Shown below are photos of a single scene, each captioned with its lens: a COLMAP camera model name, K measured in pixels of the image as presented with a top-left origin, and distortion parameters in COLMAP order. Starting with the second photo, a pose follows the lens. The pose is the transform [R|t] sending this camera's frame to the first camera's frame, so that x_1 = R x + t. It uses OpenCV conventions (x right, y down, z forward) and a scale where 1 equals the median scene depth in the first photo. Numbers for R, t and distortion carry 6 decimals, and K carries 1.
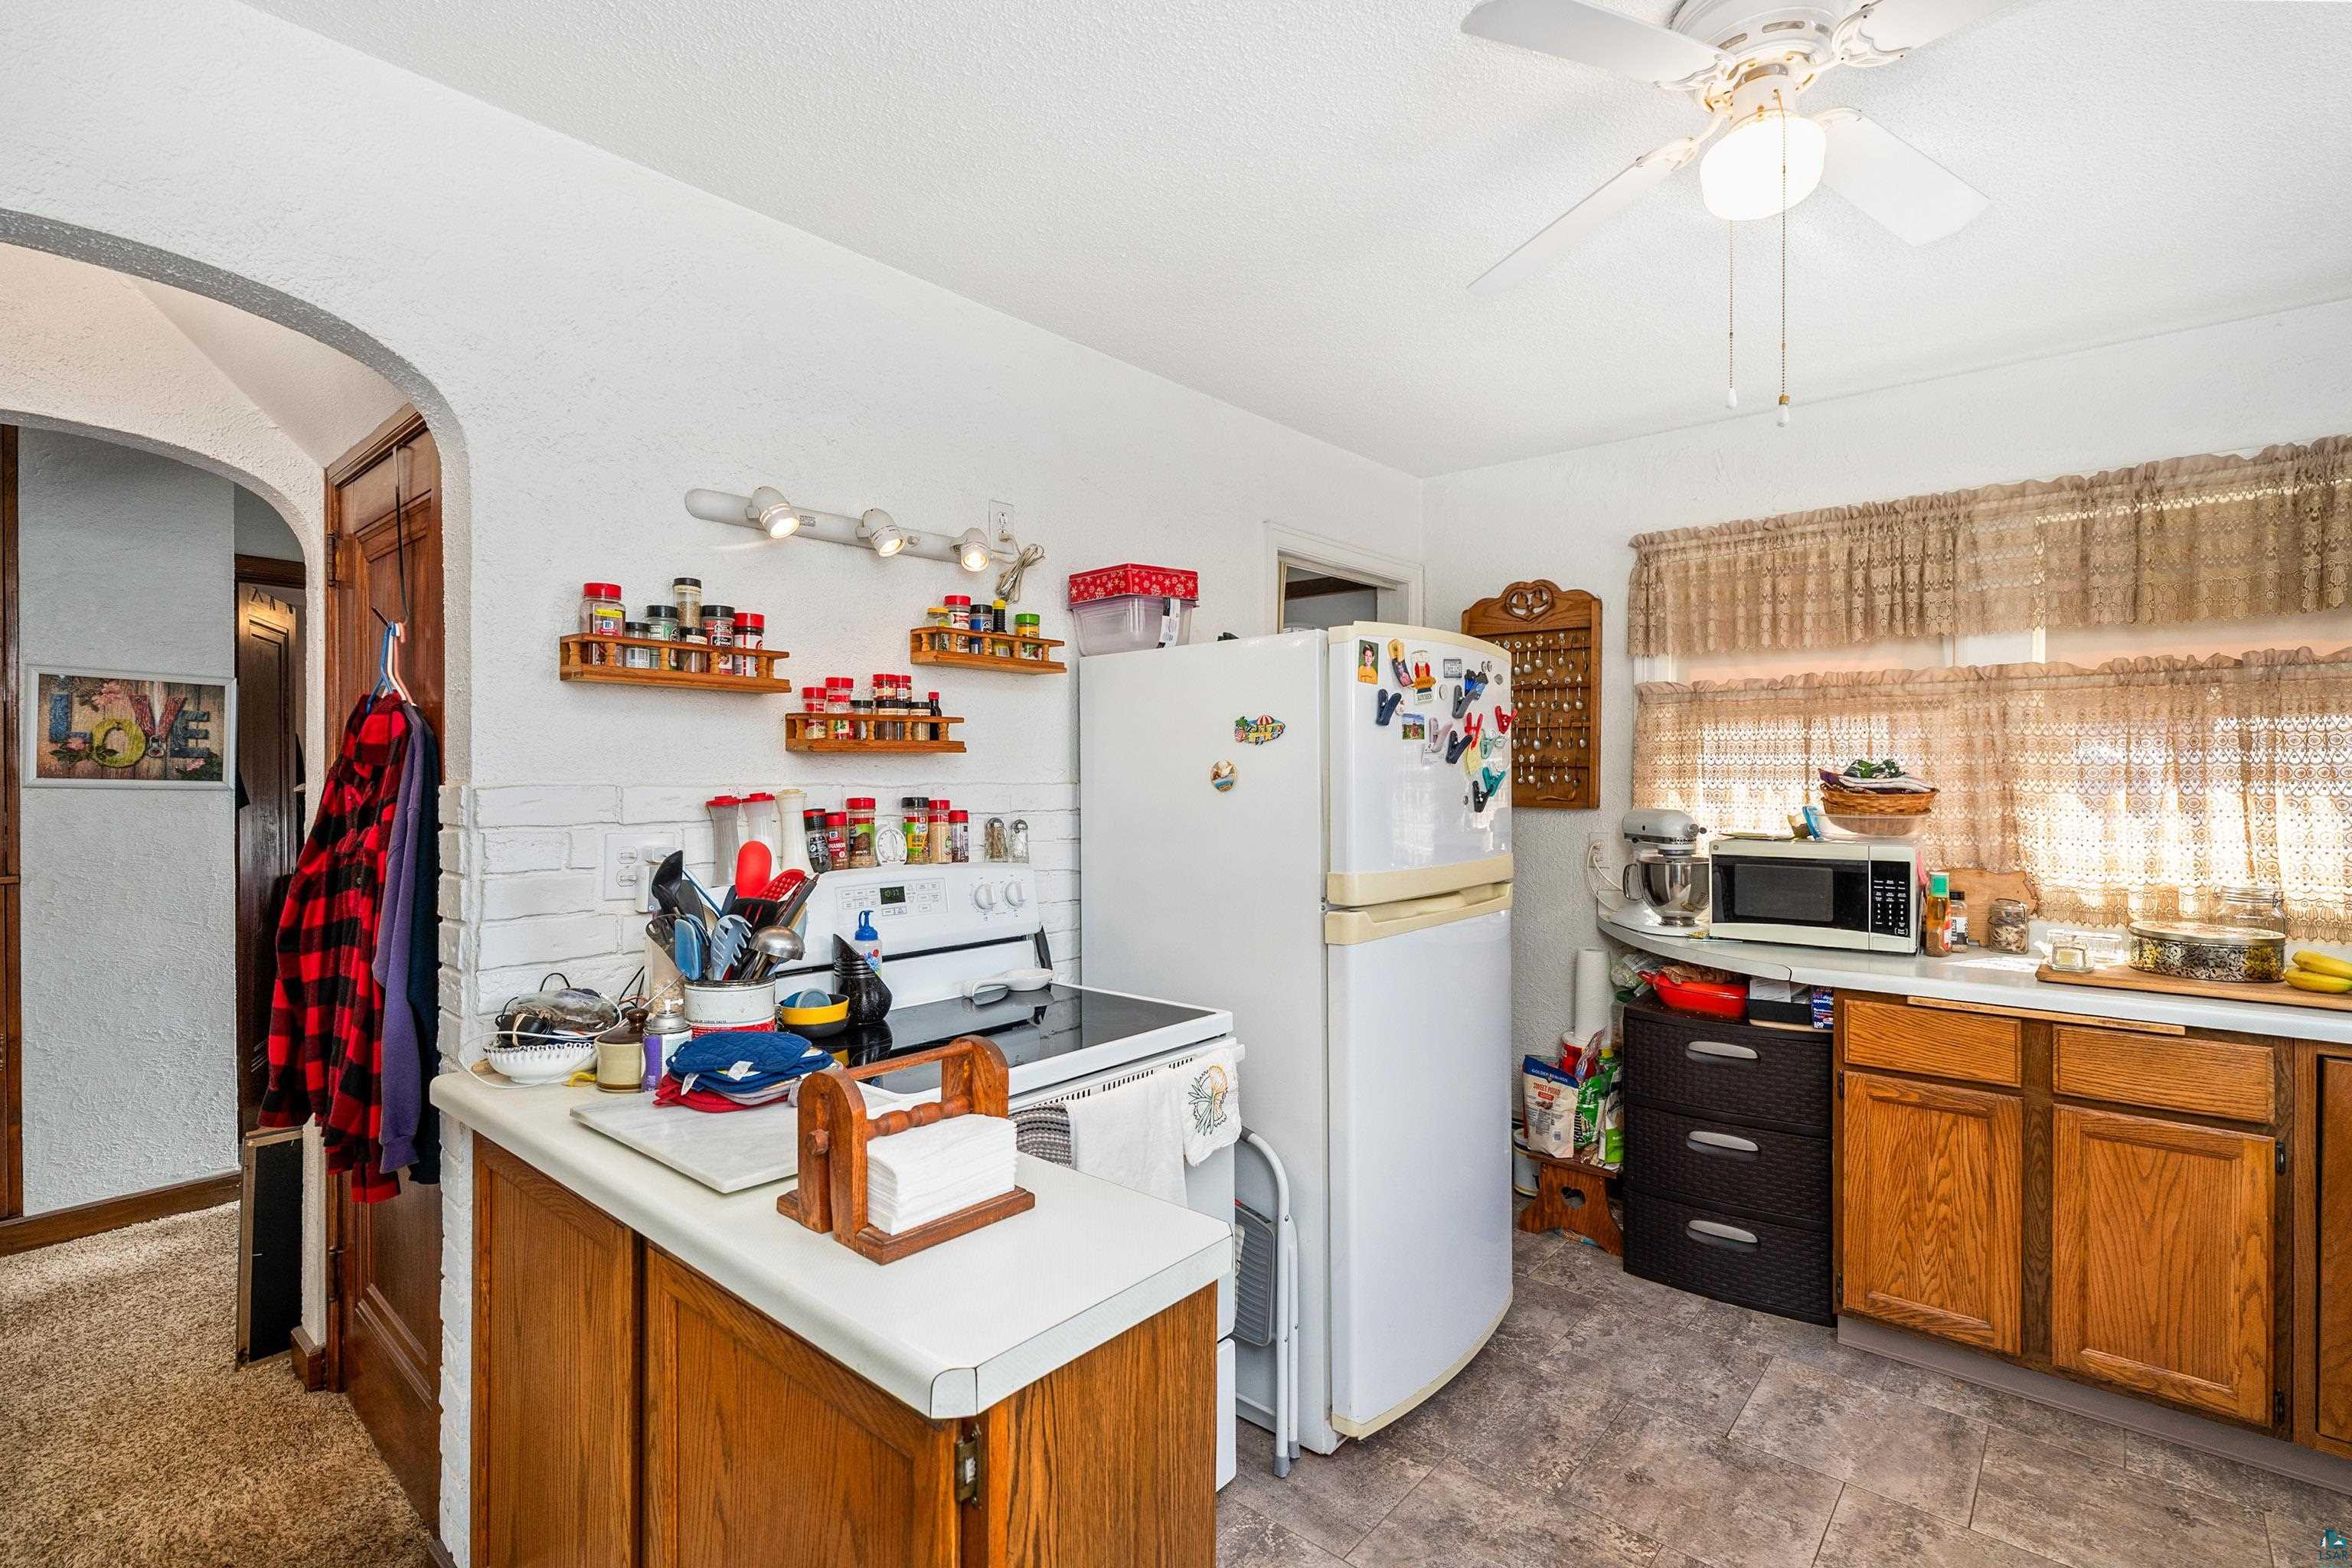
lens RADIAL K [[1067.0, 0, 1186.5], [0, 1067.0, 769.2], [0, 0, 1]] dist [-0.010193, -0.000012]
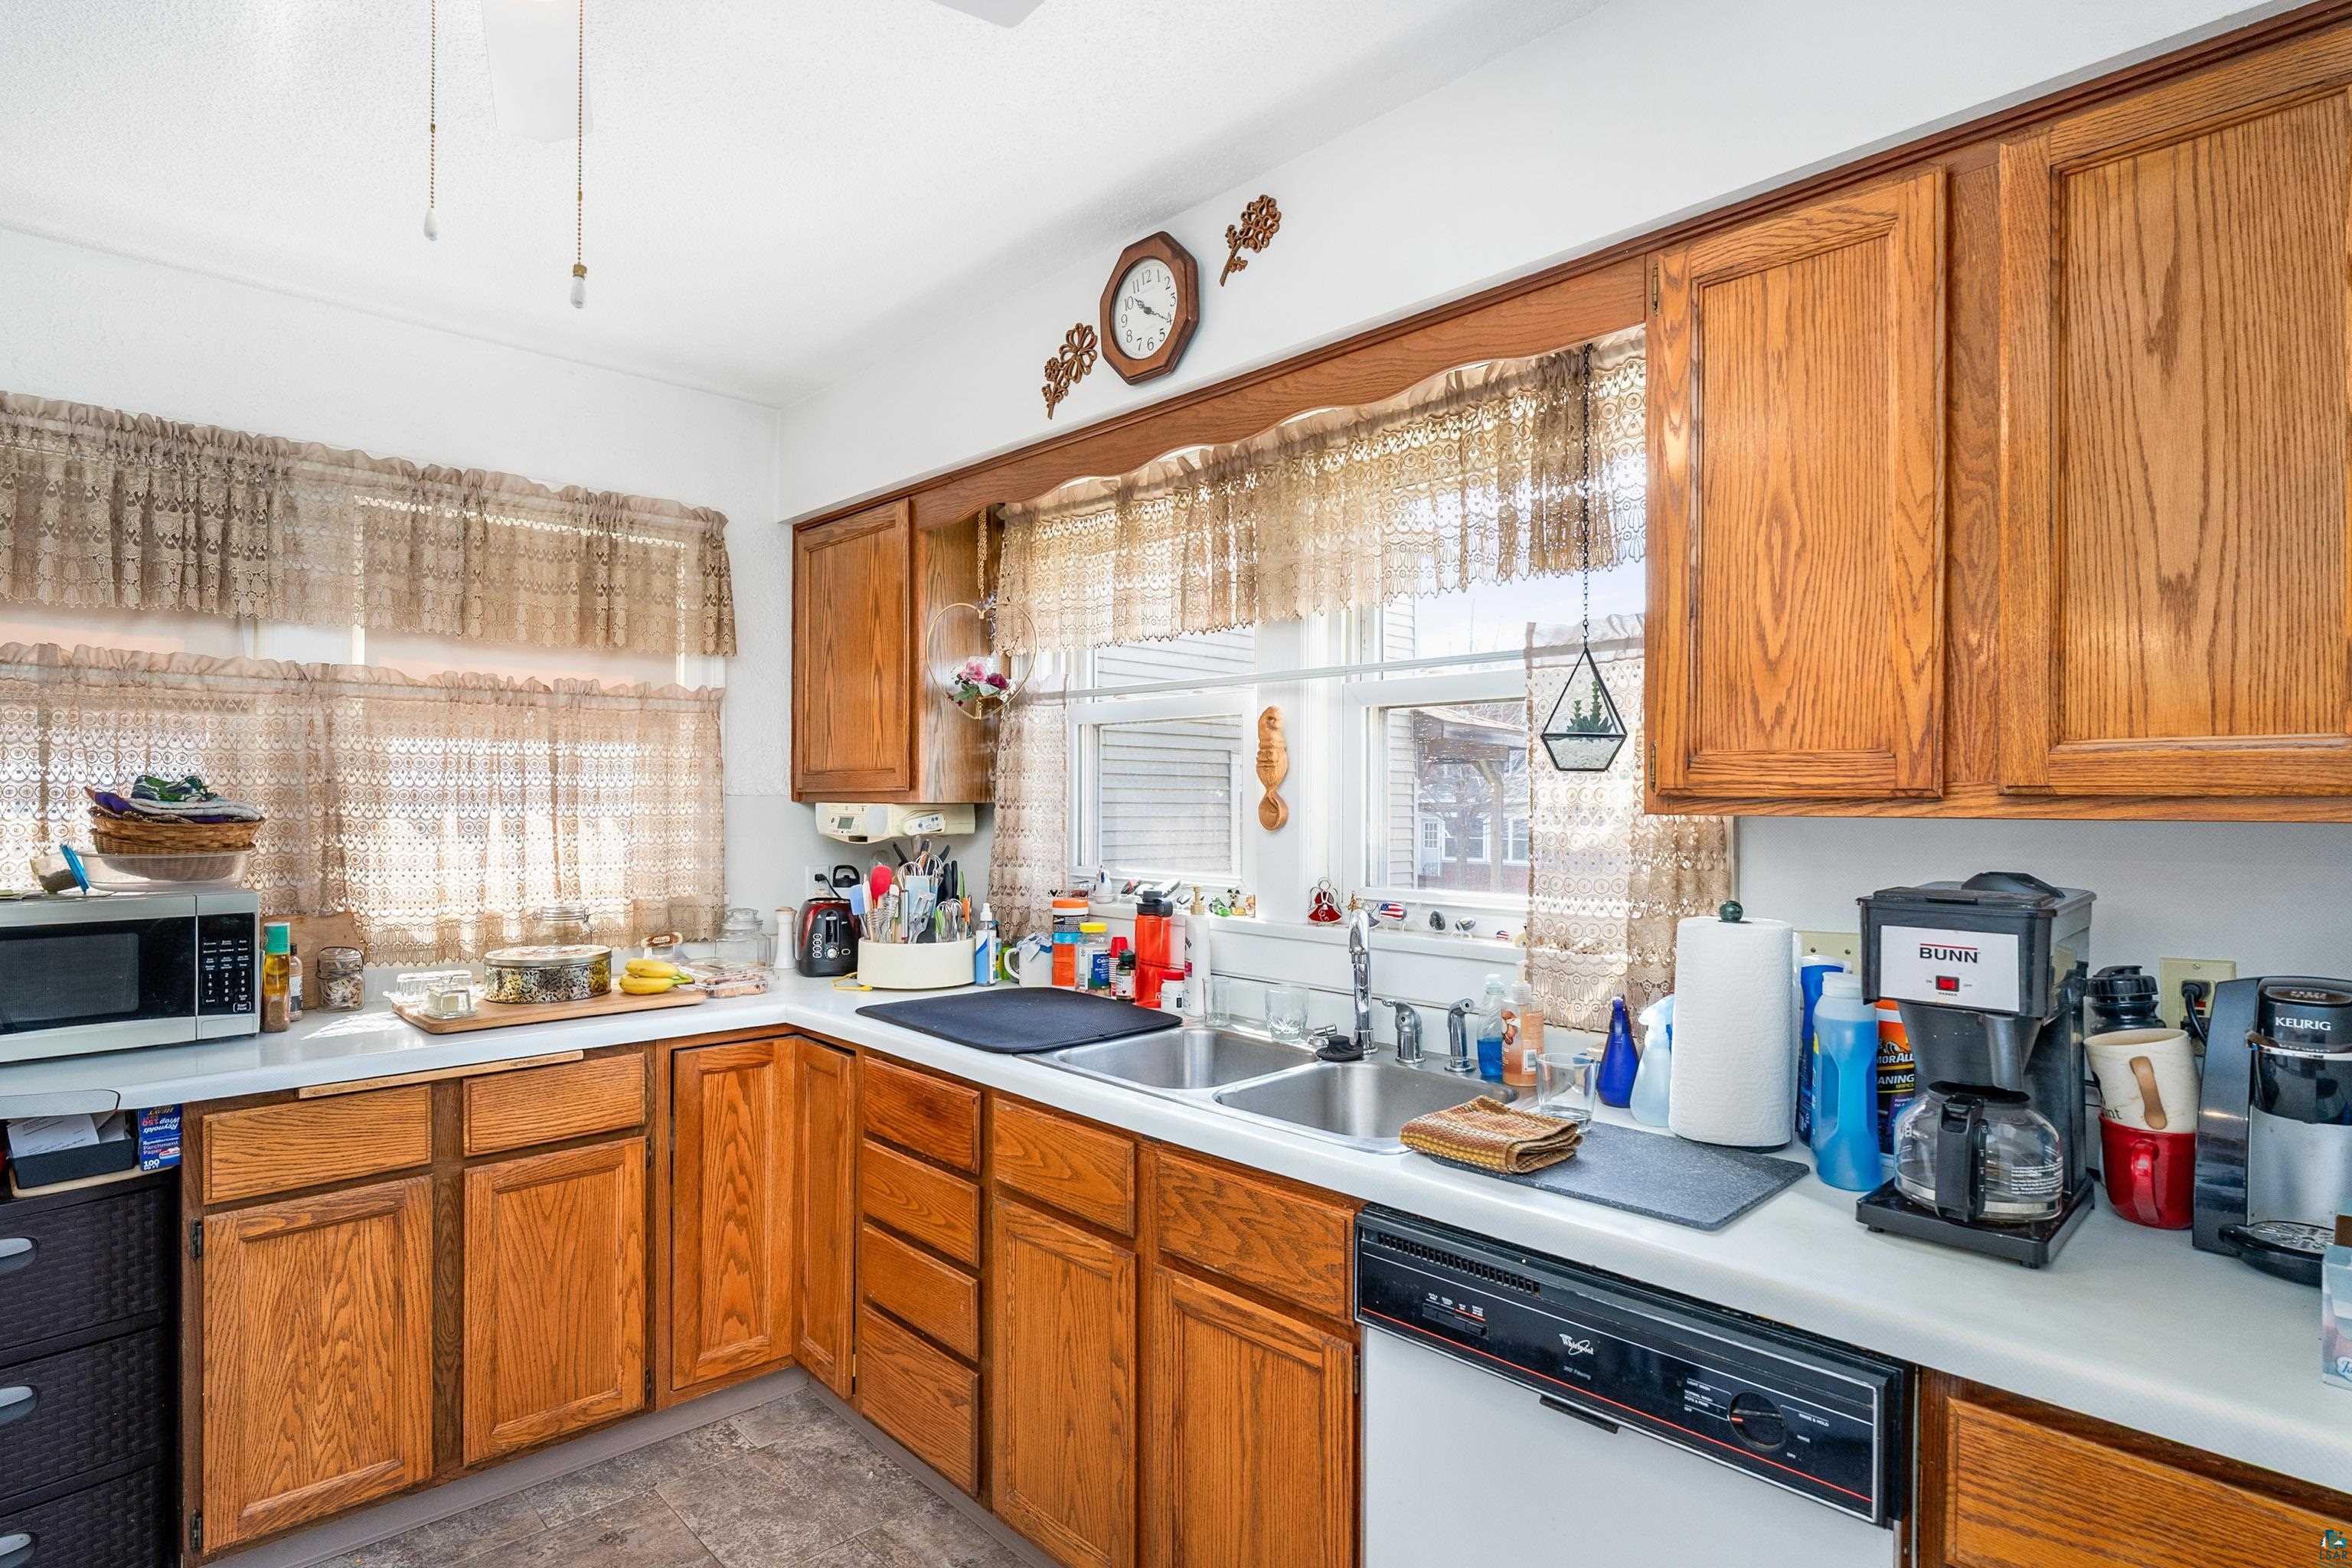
lens RADIAL K [[1210.3, 0, 1140.3], [0, 1210.3, 797.7], [0, 0, 1]] dist [-0.002172, 0.000821]
pose [[0.107599, 0.000817, 0.994194, -0.108933], [-0.005634, 0.999984, -0.000212, 0.002472], [-0.994178, -0.005579, 0.107602, 0.291950]]
